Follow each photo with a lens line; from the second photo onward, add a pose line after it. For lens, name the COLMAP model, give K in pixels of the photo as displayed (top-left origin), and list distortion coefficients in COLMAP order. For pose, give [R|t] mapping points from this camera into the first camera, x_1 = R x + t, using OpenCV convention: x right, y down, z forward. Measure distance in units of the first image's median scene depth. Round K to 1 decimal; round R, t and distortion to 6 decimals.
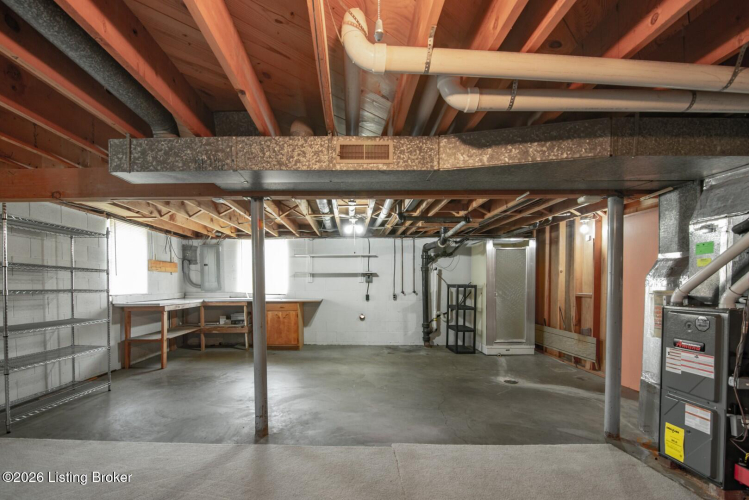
lens RADIAL K [[357.0, 0, 346.7], [0, 357.0, 280.2], [0, 0, 1]] dist [-0.014074, 0.000003]
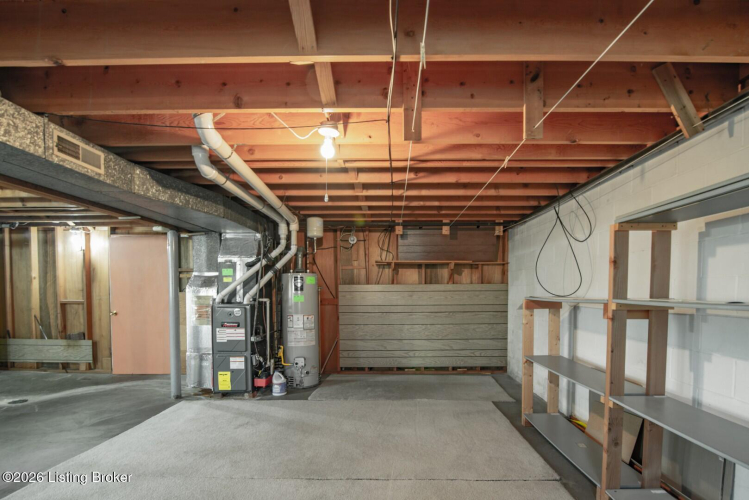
lens RADIAL K [[352.1, 0, 361.0], [0, 352.1, 240.8], [0, 0, 1]] dist [-0.017051, 0.000017]
pose [[0.075971, 0.144233, 0.986623, -0.795247], [-0.011386, 0.989544, -0.143783, 0.004356], [-0.997045, -0.000311, 0.076819, 0.161242]]
